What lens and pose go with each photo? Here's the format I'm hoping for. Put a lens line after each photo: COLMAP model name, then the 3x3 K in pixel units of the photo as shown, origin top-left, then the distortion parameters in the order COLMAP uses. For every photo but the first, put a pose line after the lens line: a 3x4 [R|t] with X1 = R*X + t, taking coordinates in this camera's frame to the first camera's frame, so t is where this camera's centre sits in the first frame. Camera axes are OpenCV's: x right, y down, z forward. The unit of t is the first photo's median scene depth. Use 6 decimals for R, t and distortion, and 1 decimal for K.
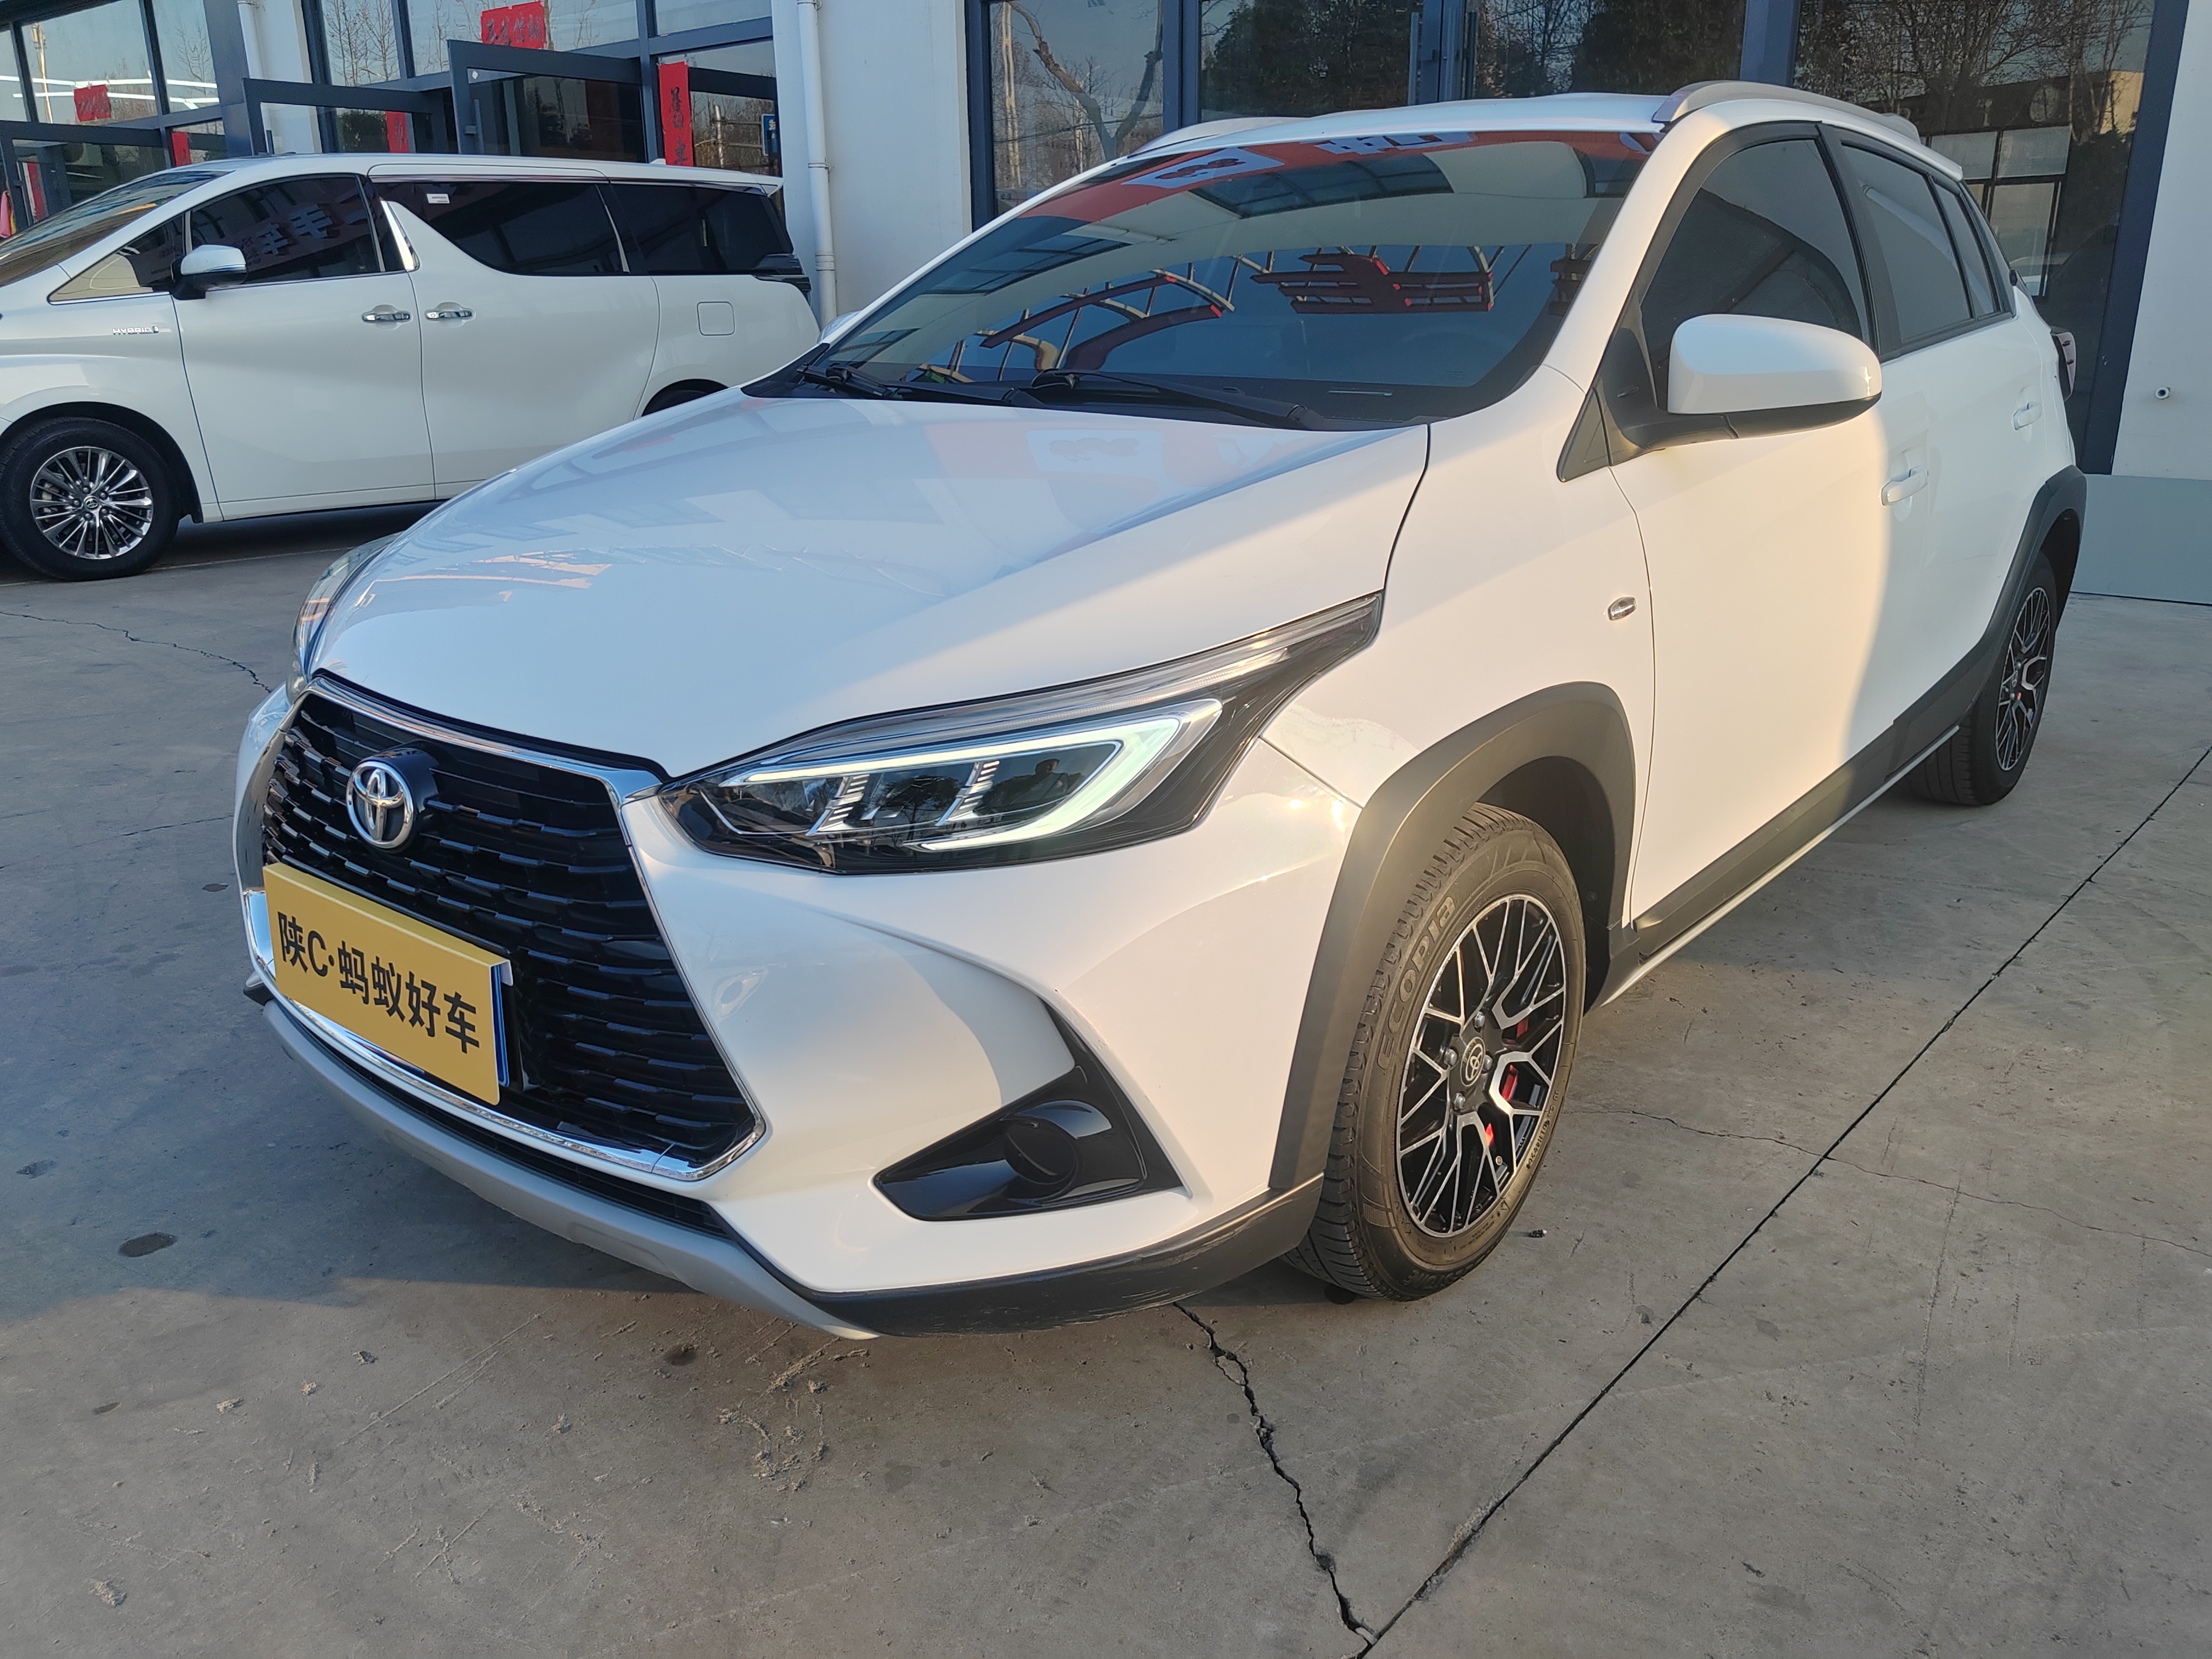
lens RADIAL K [[1720.0, 0, 1090.1], [0, 1720.0, 838.5], [0, 0, 1]] dist [0.016740, -0.021076]
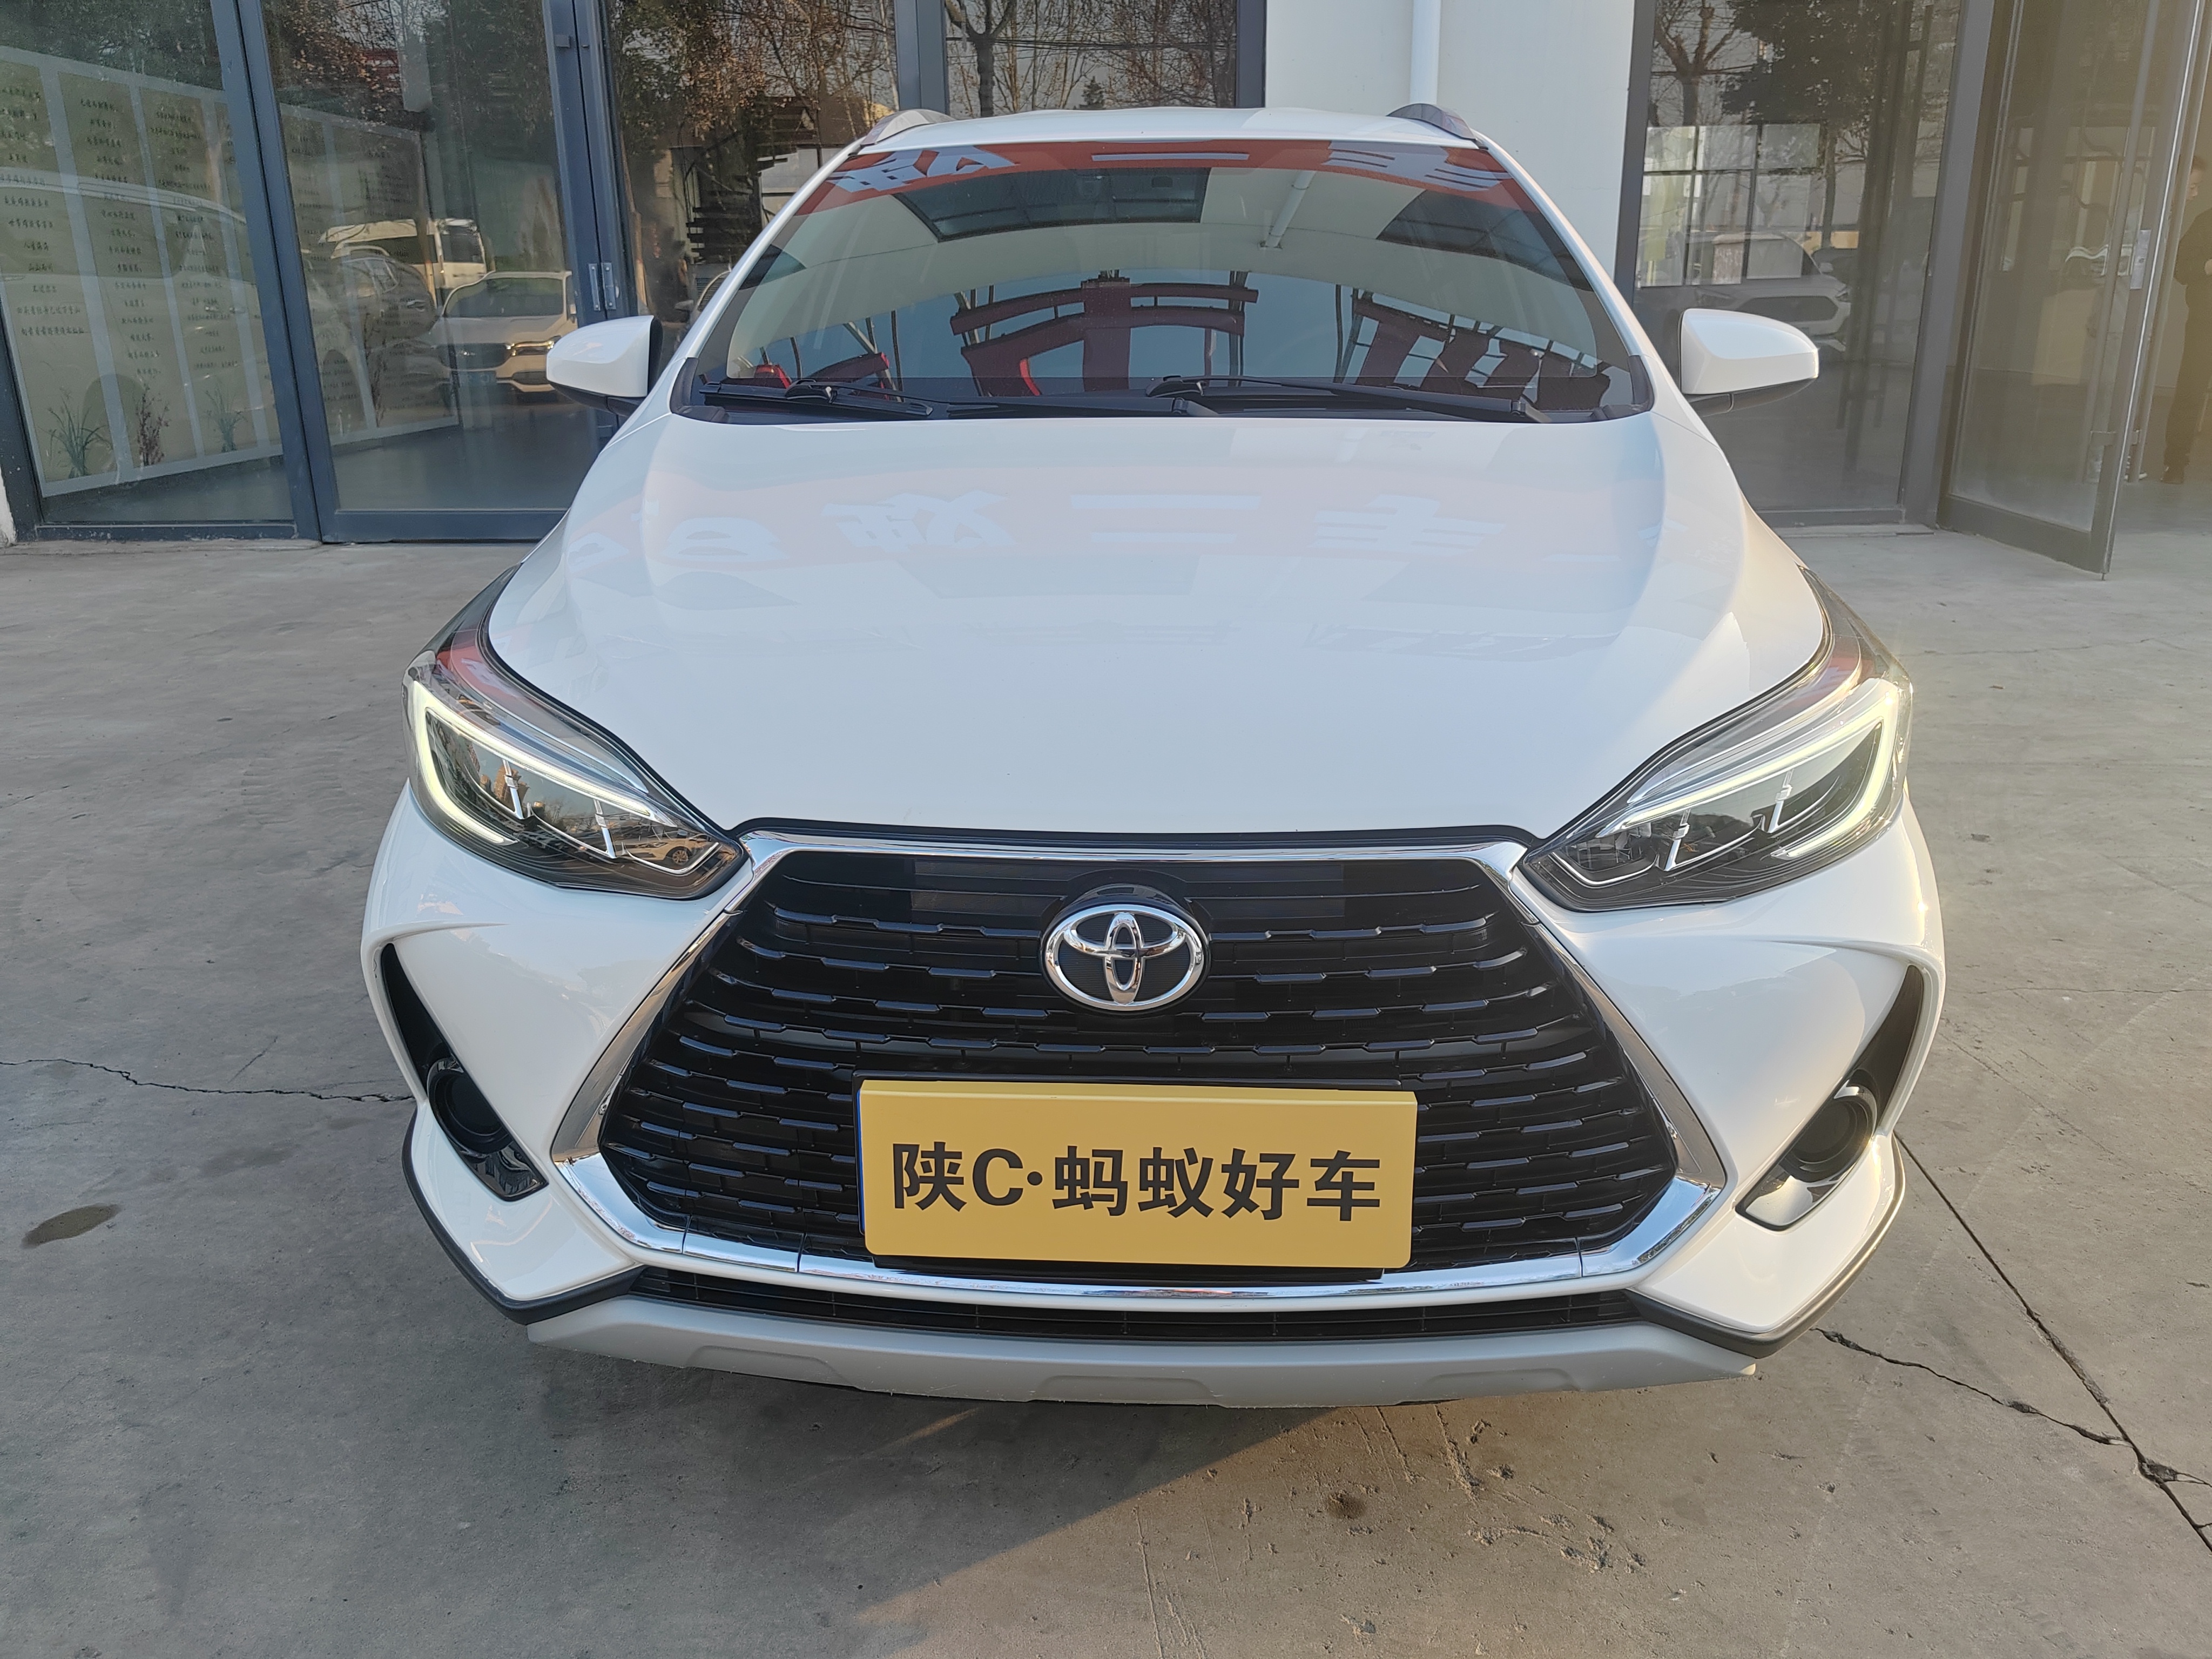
lens RADIAL K [[1720.0, 0, 1093.5], [0, 1720.0, 827.5], [0, 0, 1]] dist [0.016740, -0.021076]
pose [[0.802987, -0.188676, 0.565343, -0.857916], [0.193634, 0.979698, 0.051934, -0.121781], [-0.563665, 0.067767, 0.823219, 0.361491]]
